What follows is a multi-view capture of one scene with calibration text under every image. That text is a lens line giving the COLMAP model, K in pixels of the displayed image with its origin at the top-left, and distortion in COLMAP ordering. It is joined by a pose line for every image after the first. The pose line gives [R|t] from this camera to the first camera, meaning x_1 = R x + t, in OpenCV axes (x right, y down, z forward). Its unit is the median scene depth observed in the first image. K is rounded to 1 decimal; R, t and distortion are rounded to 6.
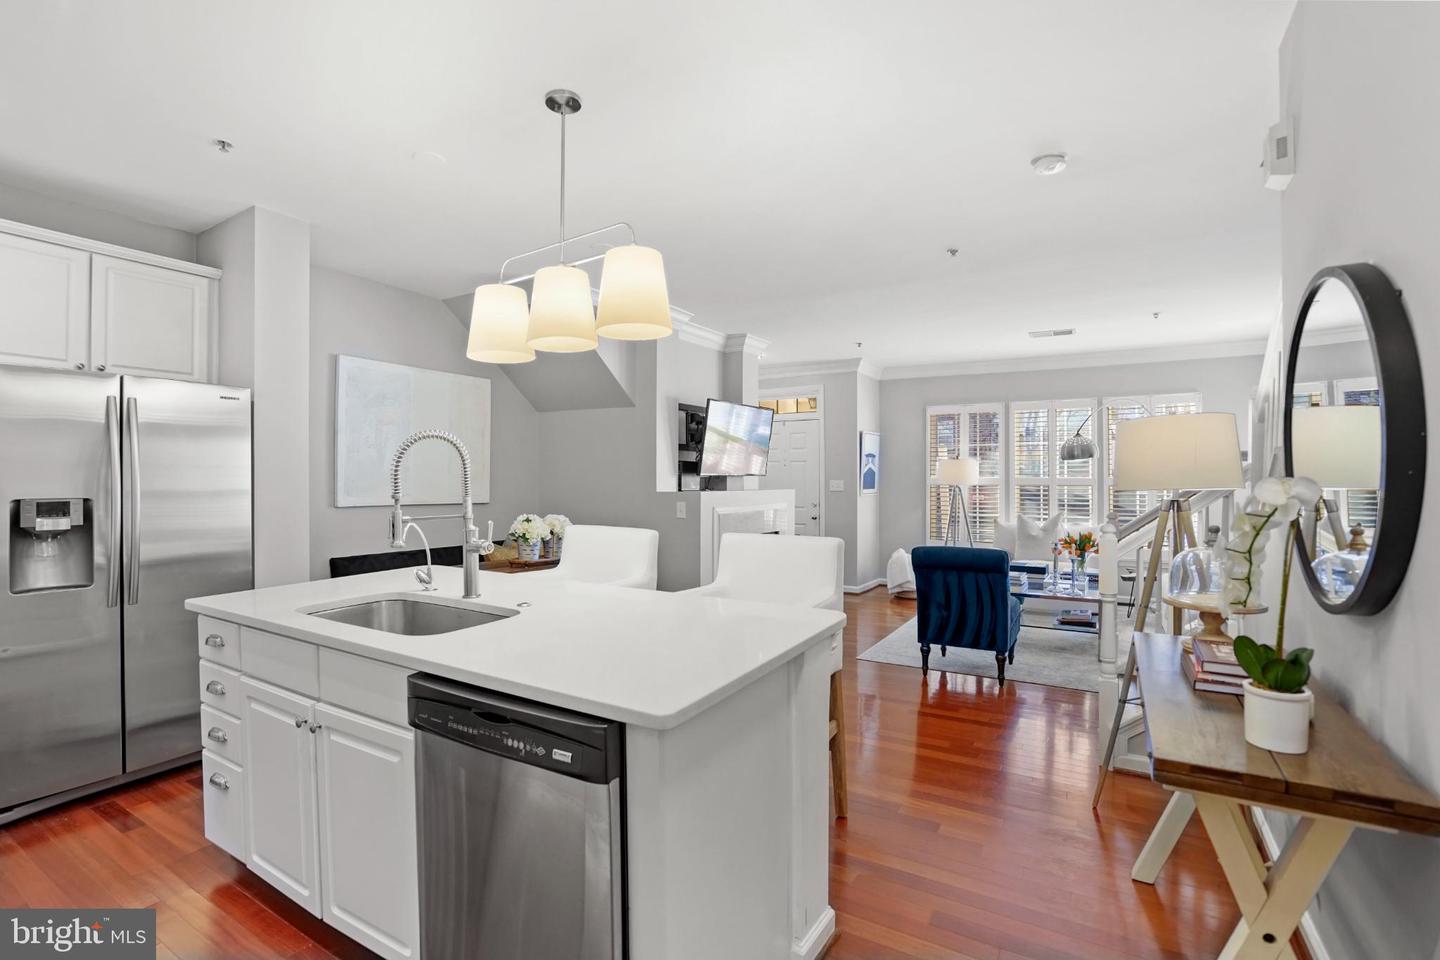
lens RADIAL K [[664.9, 0, 720.0], [0, 664.9, 480.0], [0, 0, 1]] dist [-0.061092, 0.023426]
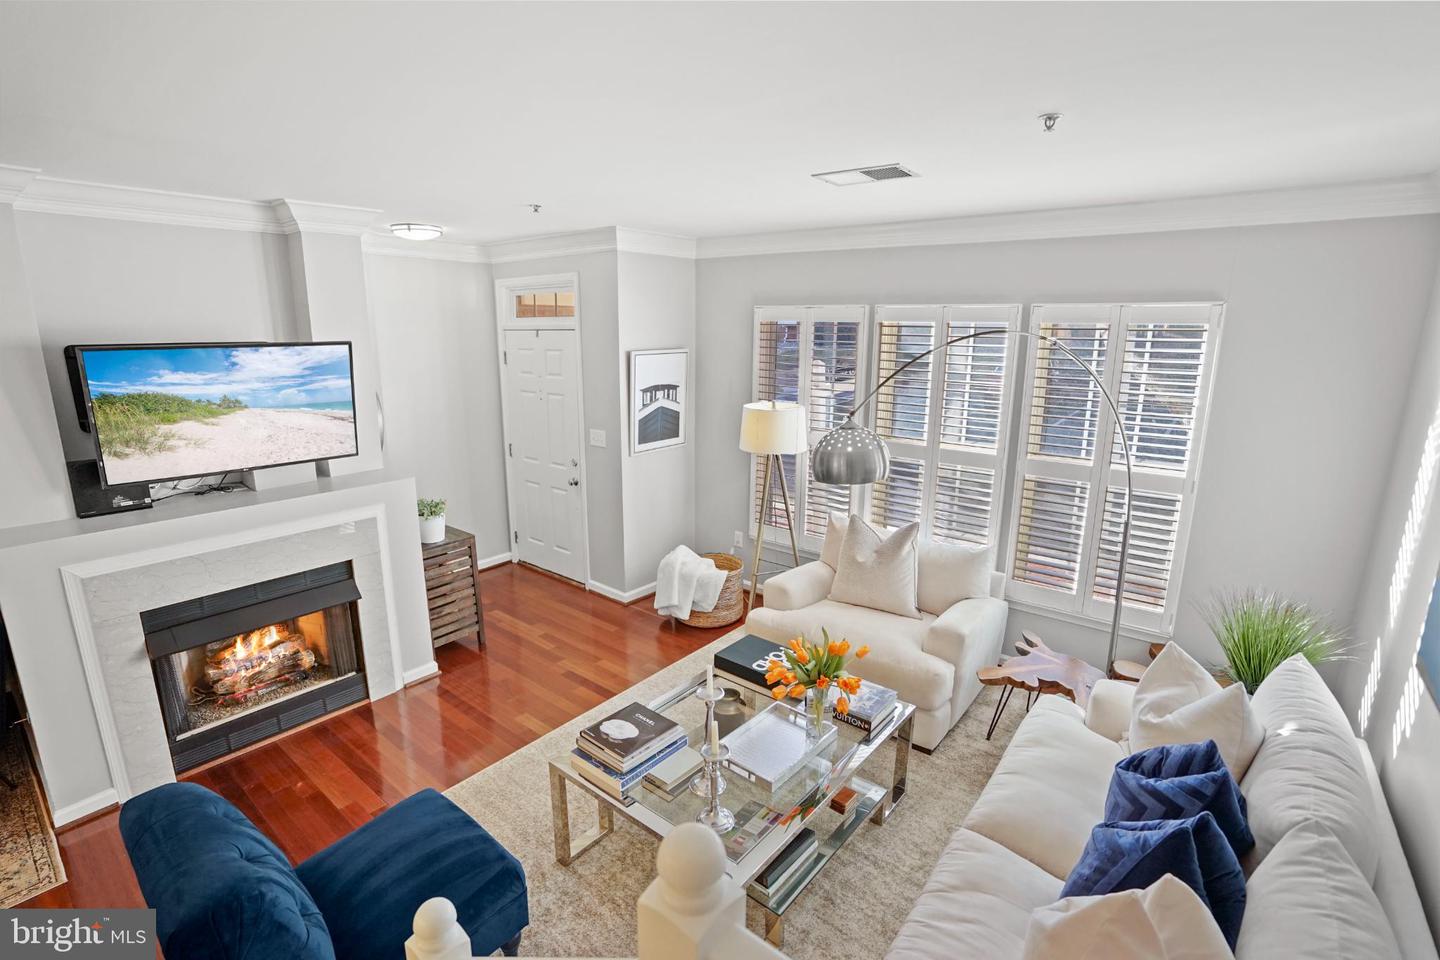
lens RADIAL K [[664.9, 0, 720.0], [0, 664.9, 480.0], [0, 0, 1]] dist [-0.061092, 0.023426]
pose [[0.990795, 0.040165, -0.129273, 0.710046], [-0.010193, 0.974393, 0.224622, -0.180240], [0.134985, -0.221237, 0.965833, 0.756748]]
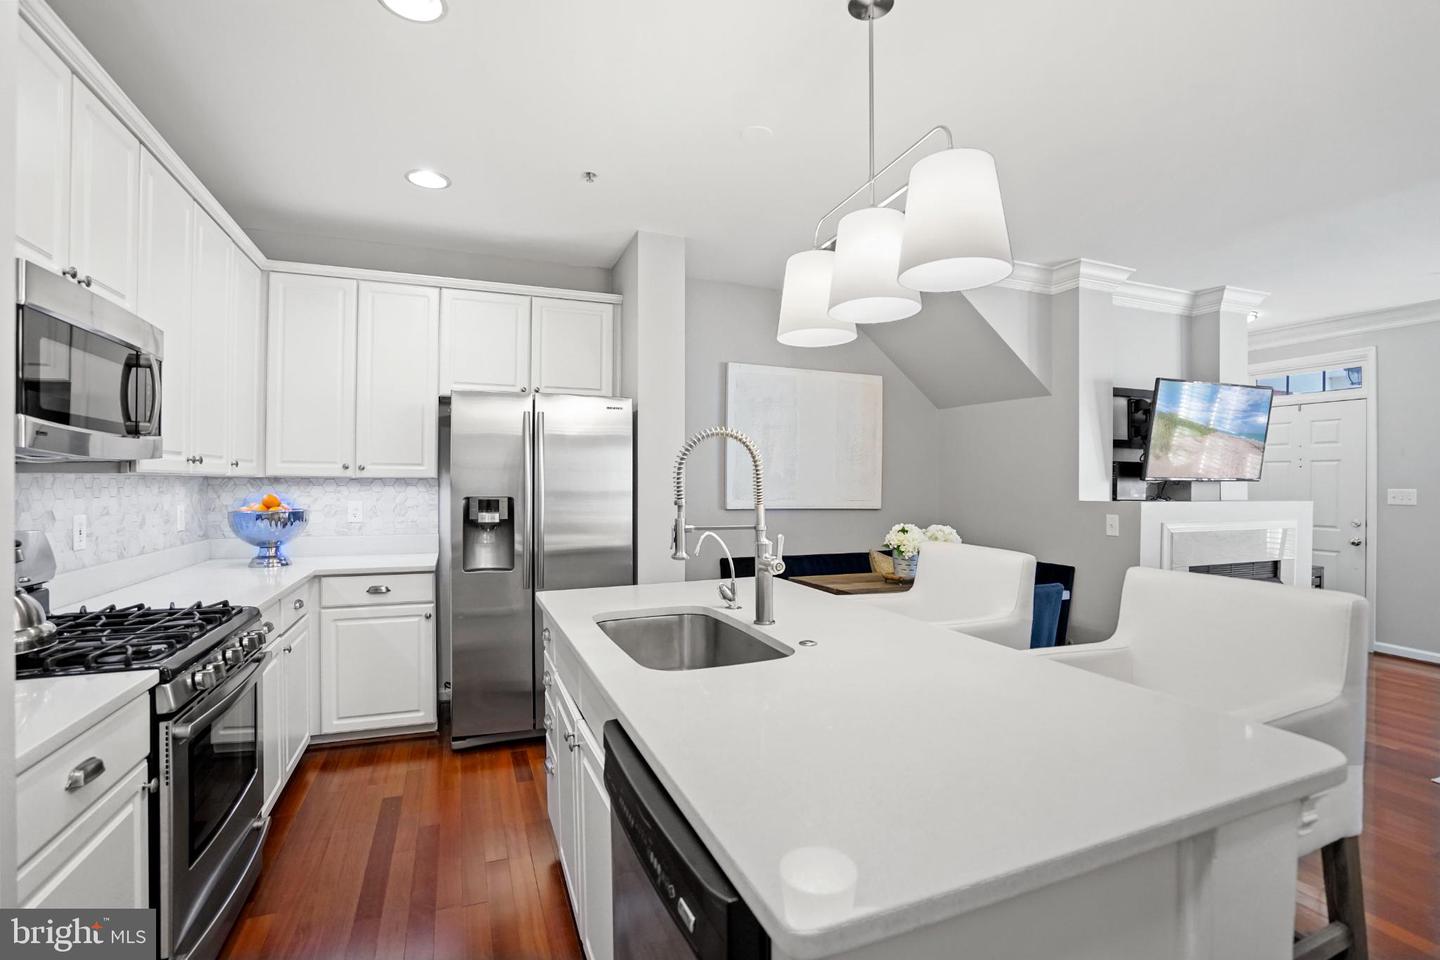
lens RADIAL K [[664.9, 0, 720.0], [0, 664.9, 480.0], [0, 0, 1]] dist [-0.061092, 0.023426]
pose [[0.791288, 0.004114, -0.611430, 0.053242], [-0.007611, 0.999966, -0.003122, -0.001728], [0.611396, 0.007124, 0.791293, 0.156728]]
